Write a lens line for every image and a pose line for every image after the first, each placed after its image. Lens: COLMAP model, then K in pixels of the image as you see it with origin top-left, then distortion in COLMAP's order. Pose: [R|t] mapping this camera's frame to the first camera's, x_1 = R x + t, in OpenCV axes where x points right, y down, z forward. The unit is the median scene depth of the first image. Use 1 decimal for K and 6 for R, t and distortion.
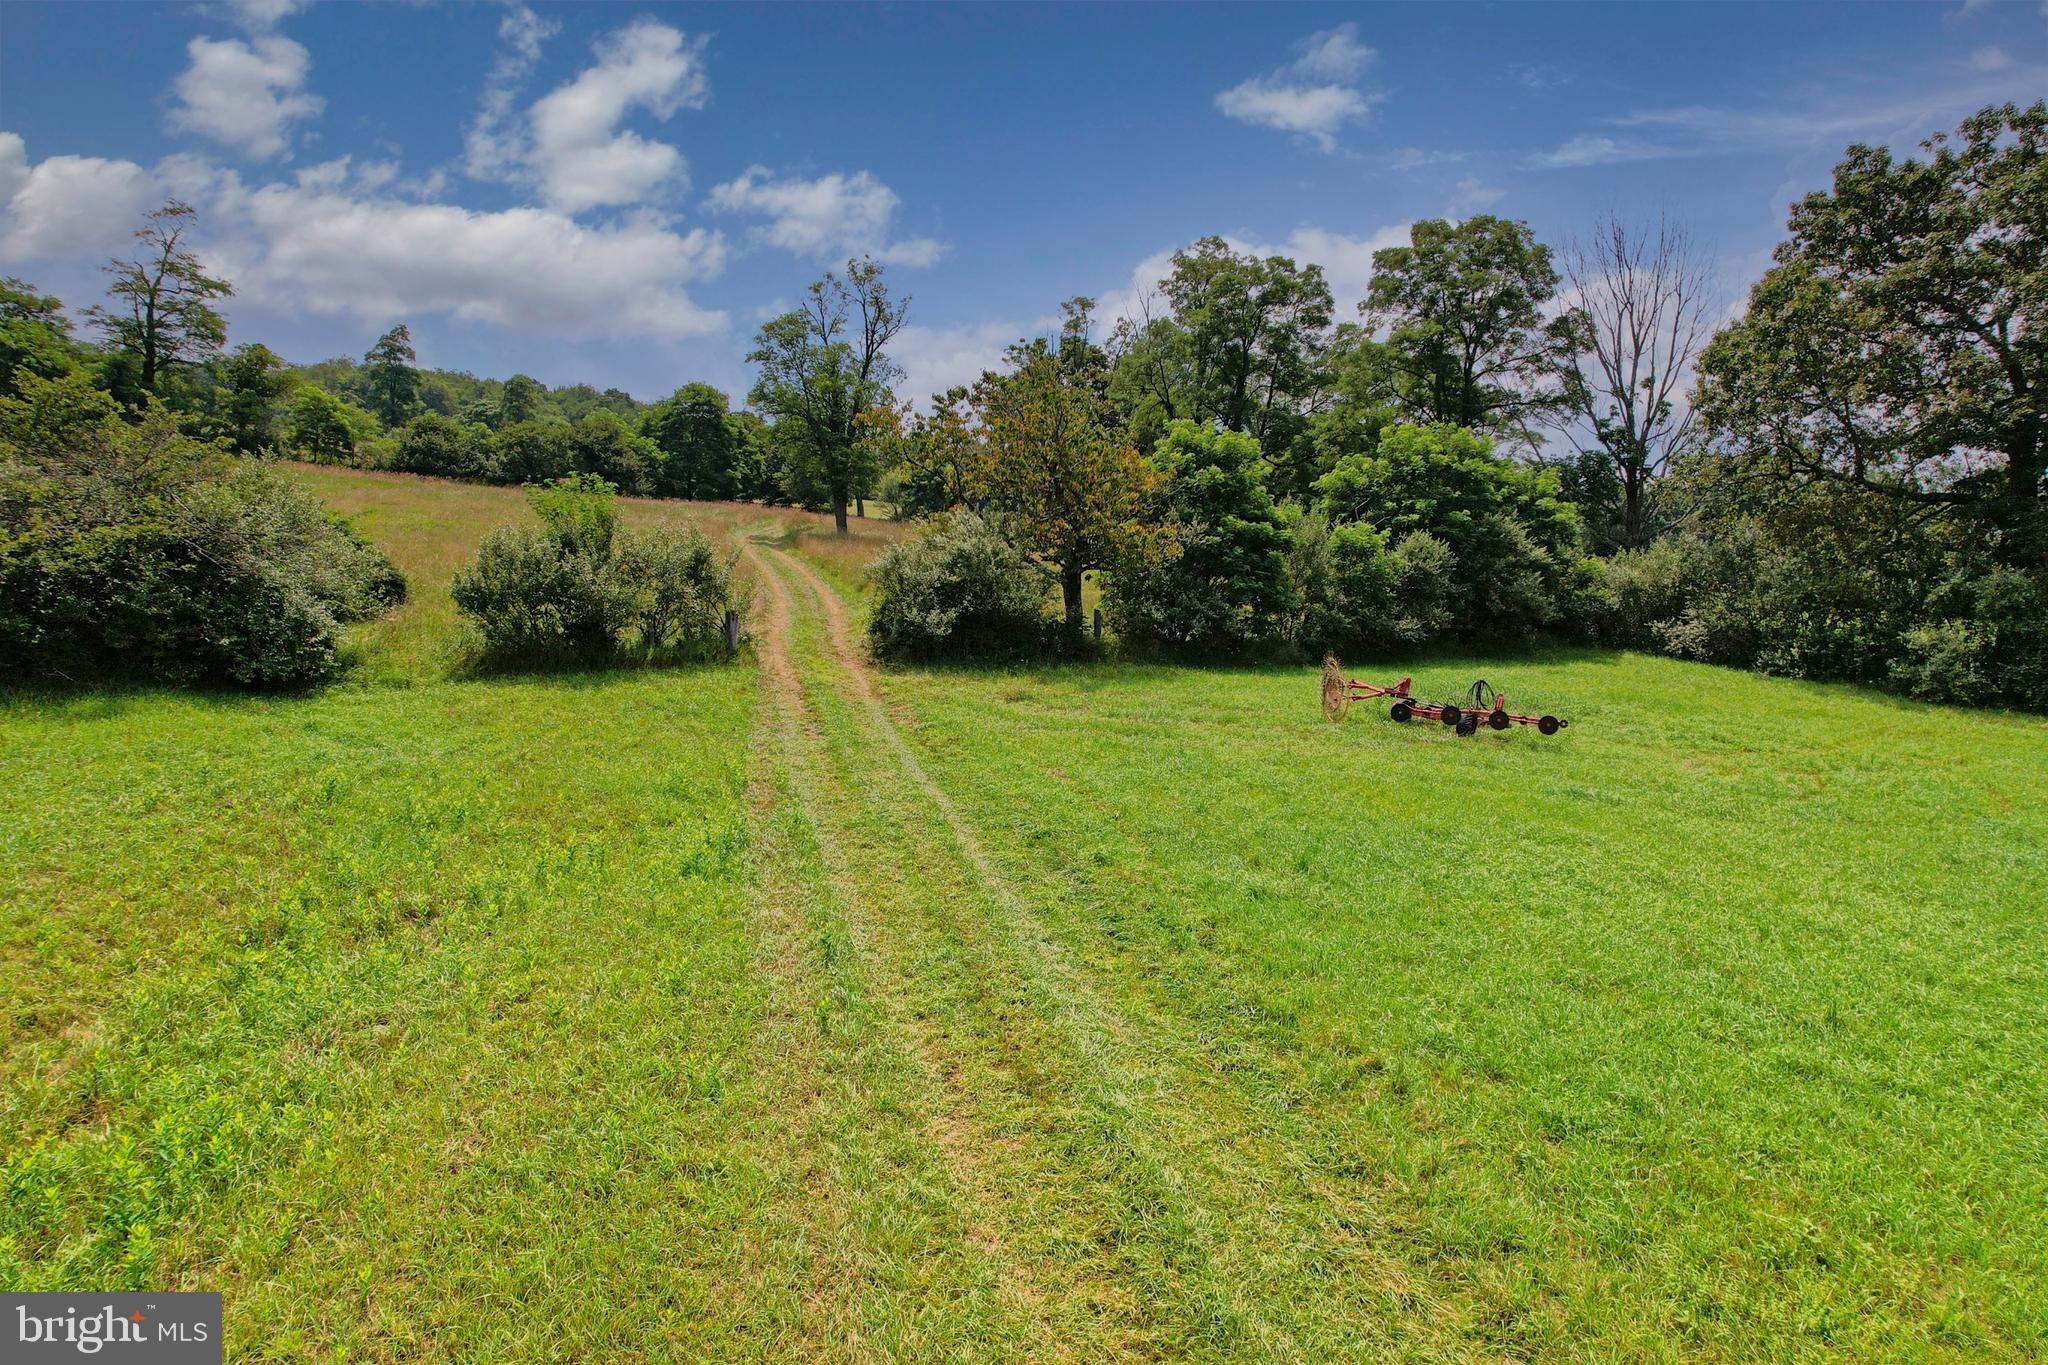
lens RADIAL K [[1305.5, 0, 1038.4], [0, 1305.5, 703.1], [0, 0, 1]] dist [-0.074887, 0.042516]
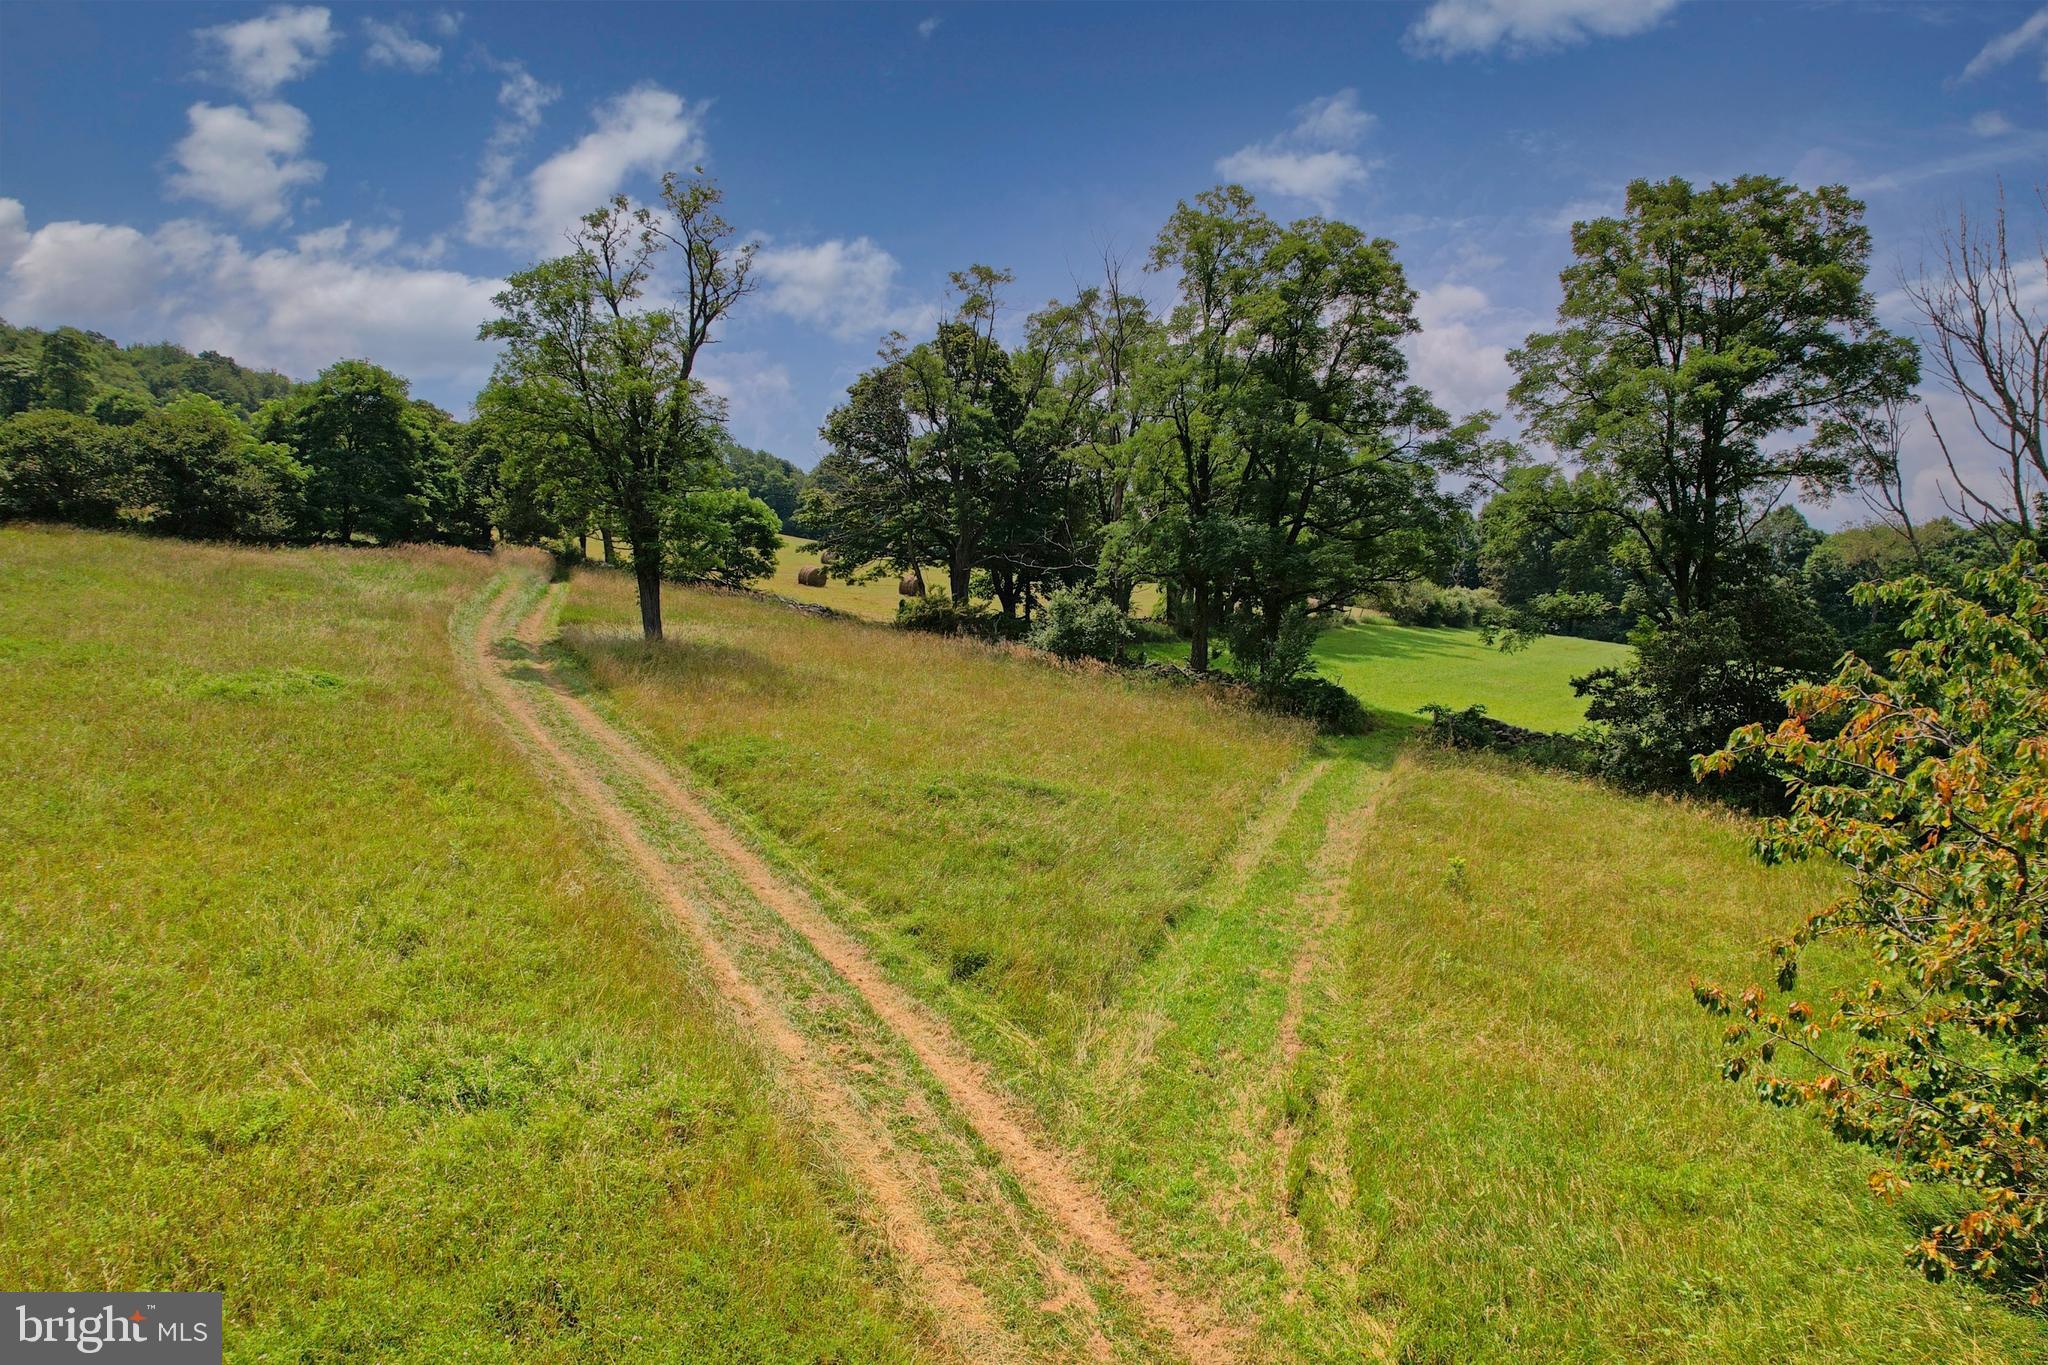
lens RADIAL K [[1318.5, 0, 1031.6], [0, 1318.5, 677.3], [0, 0, 1]] dist [-0.081090, 0.080734]
pose [[0.969519, -0.009504, 0.244831, -0.115963], [0.012262, 0.999877, -0.009740, -0.093037], [-0.244708, 0.012445, 0.969517, 0.340960]]
